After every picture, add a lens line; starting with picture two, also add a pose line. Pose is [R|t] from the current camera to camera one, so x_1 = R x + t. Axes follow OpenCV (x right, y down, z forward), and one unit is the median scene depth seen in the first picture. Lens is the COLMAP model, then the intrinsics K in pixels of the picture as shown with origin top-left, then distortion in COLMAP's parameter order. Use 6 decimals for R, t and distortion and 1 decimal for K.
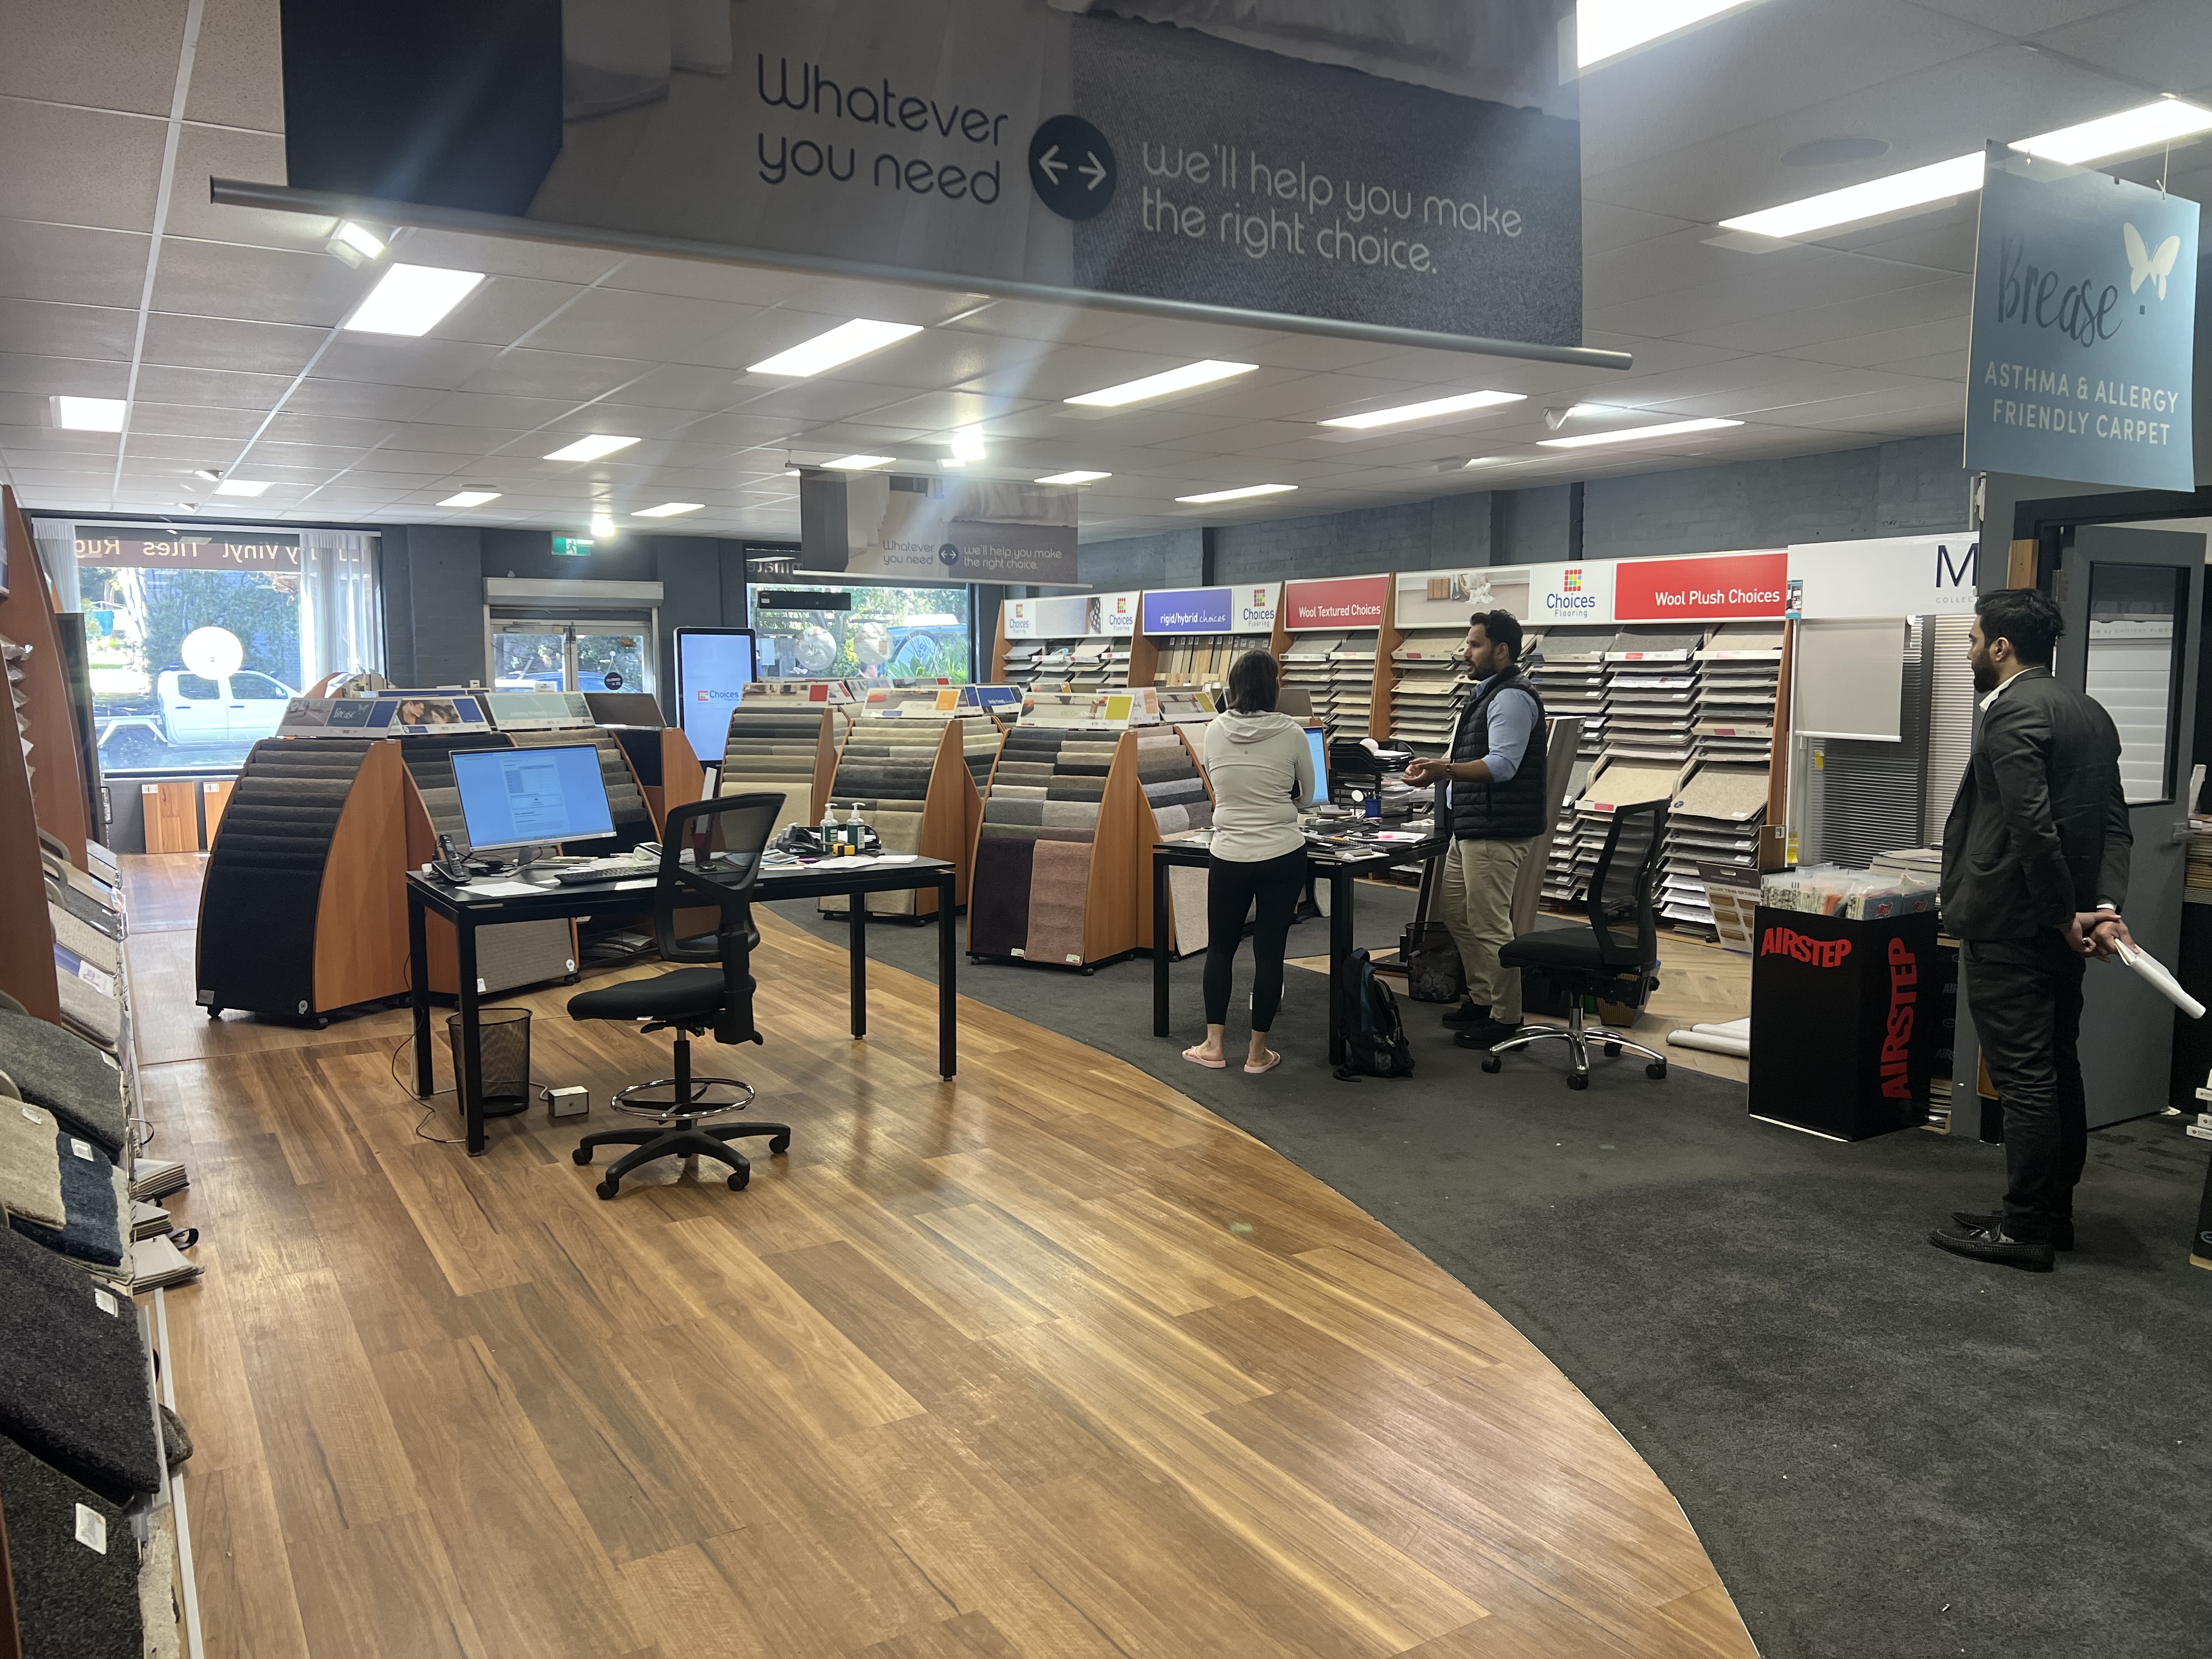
lens RADIAL K [[1697.3, 0, 1103.2], [0, 1697.3, 838.7], [0, 0, 1]] dist [0.057627, -0.066036]
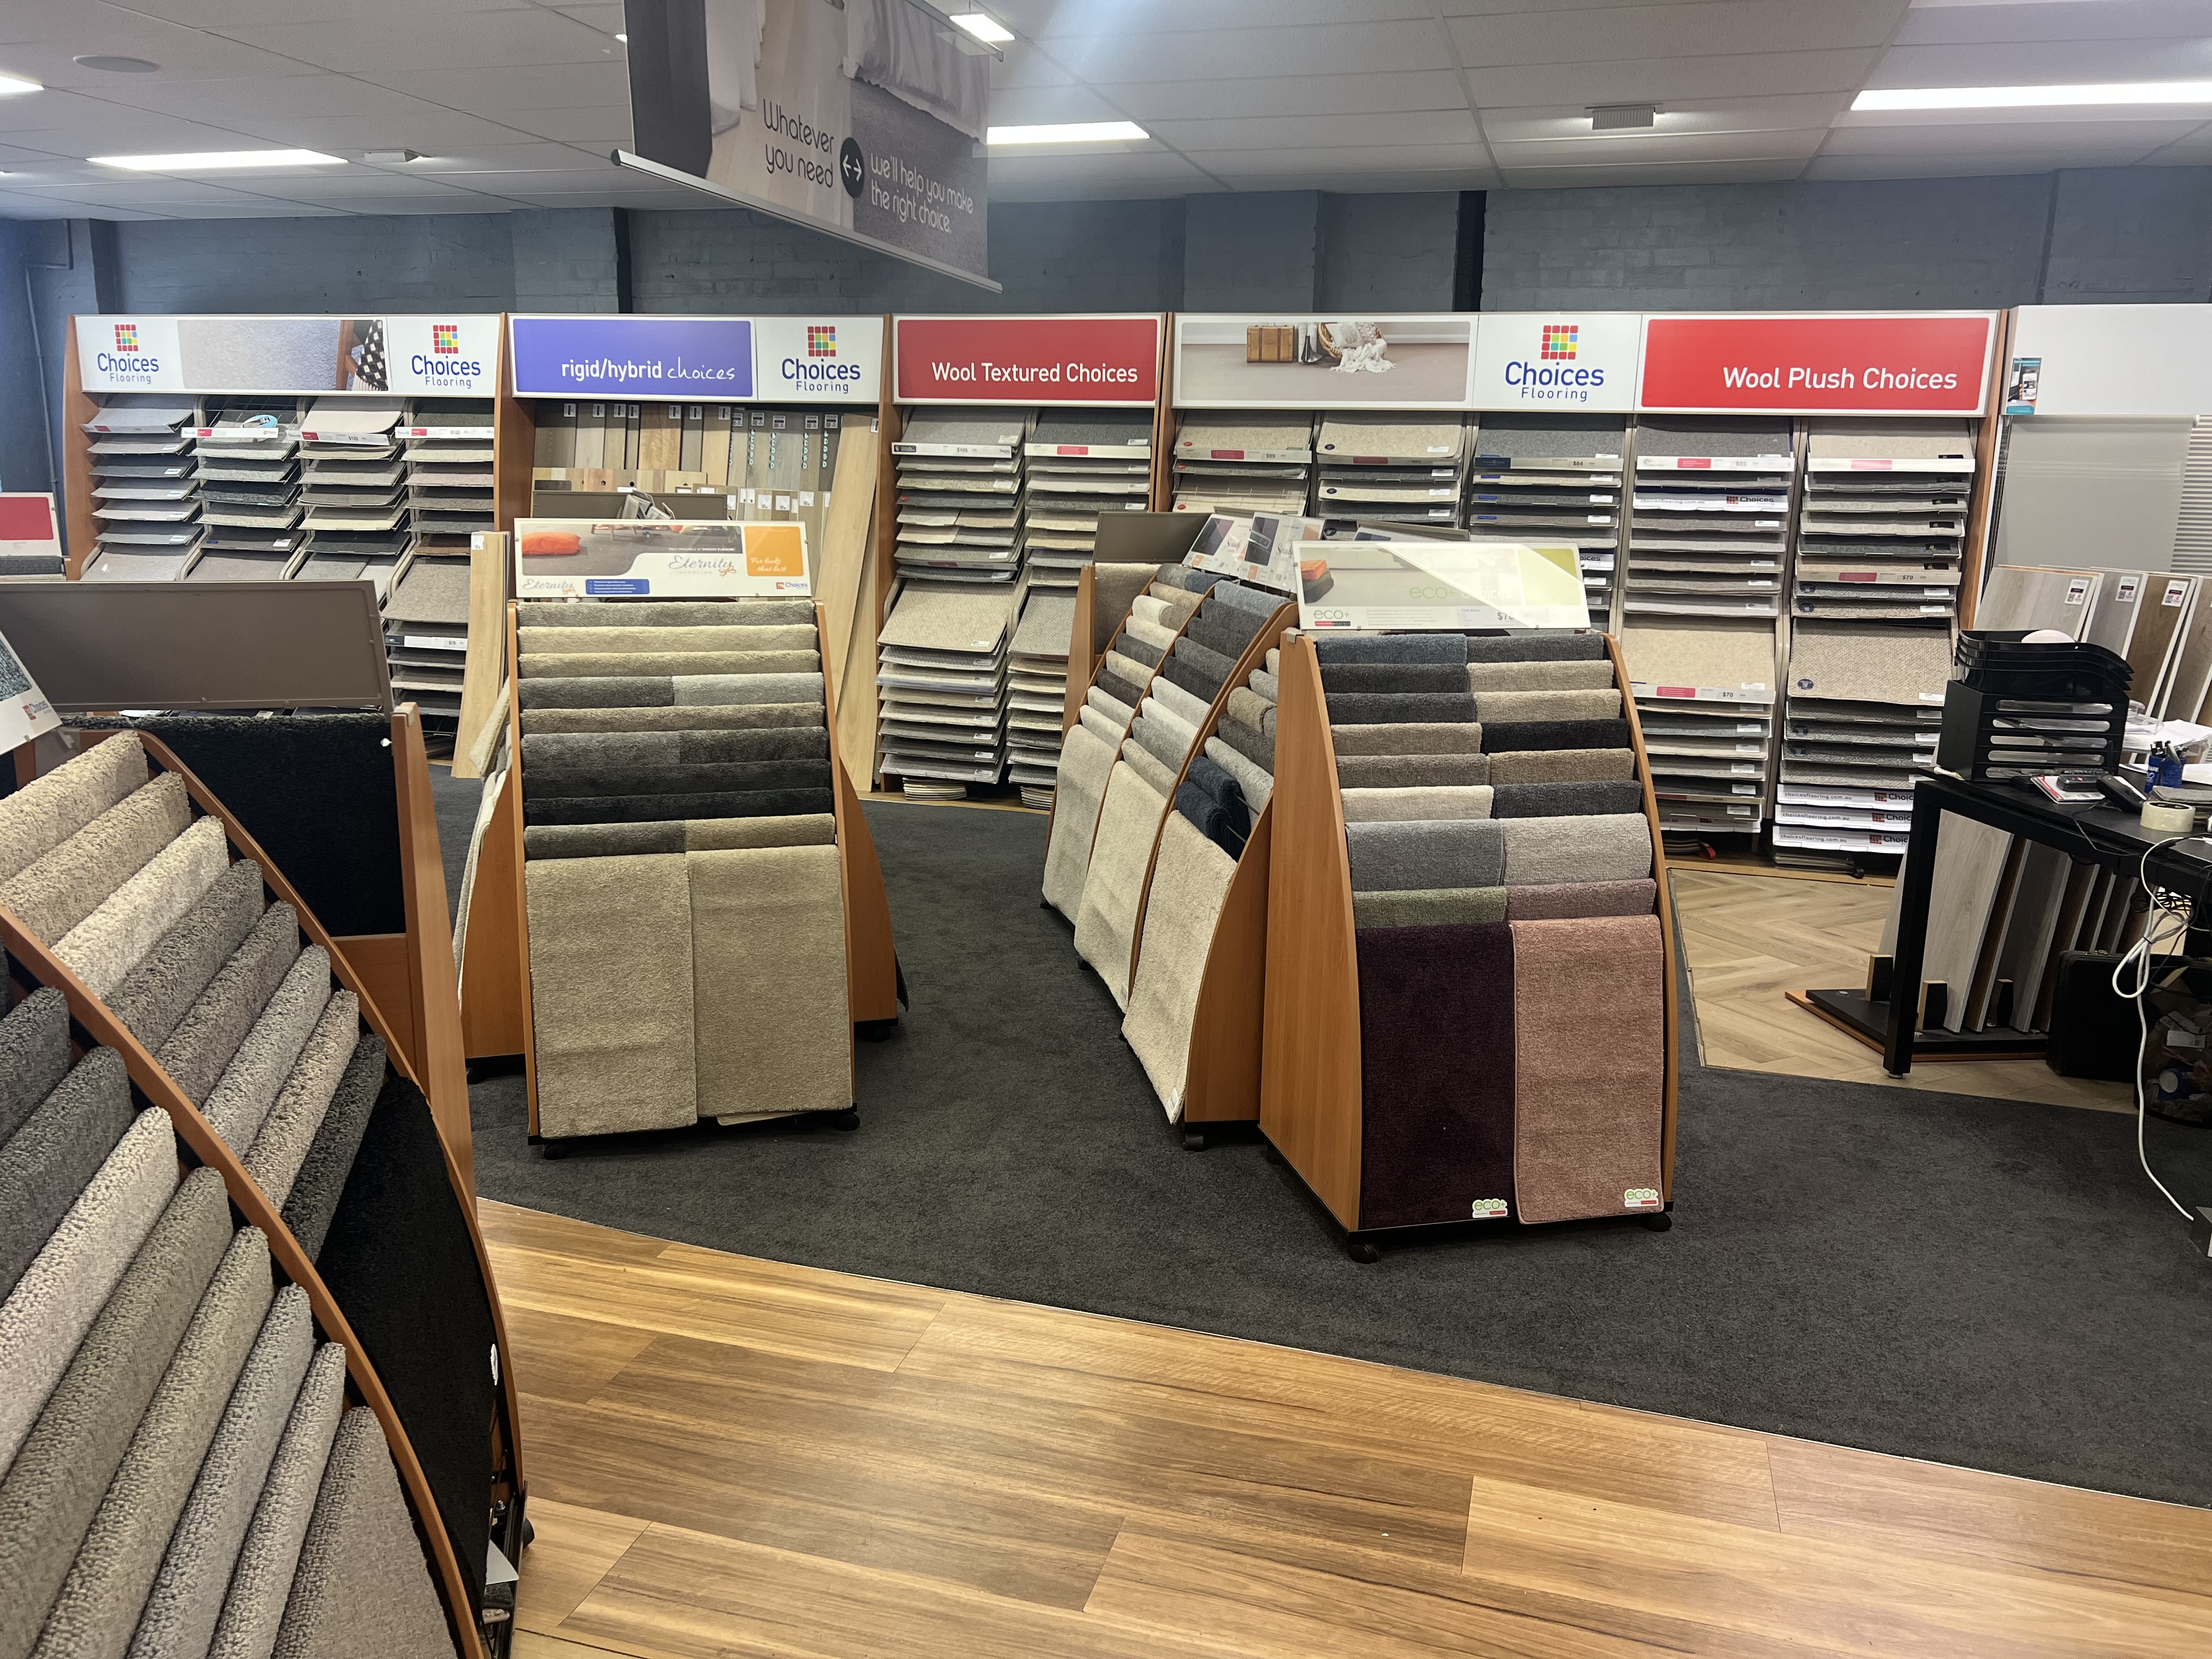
lens RADIAL K [[1697.3, 0, 1115.7], [0, 1697.3, 811.3], [0, 0, 1]] dist [0.057627, -0.066036]
pose [[0.729575, -0.127169, 0.671973, -0.292801], [0.052009, 0.990031, 0.130893, -0.064685], [-0.681920, -0.060547, 0.728916, 0.595478]]
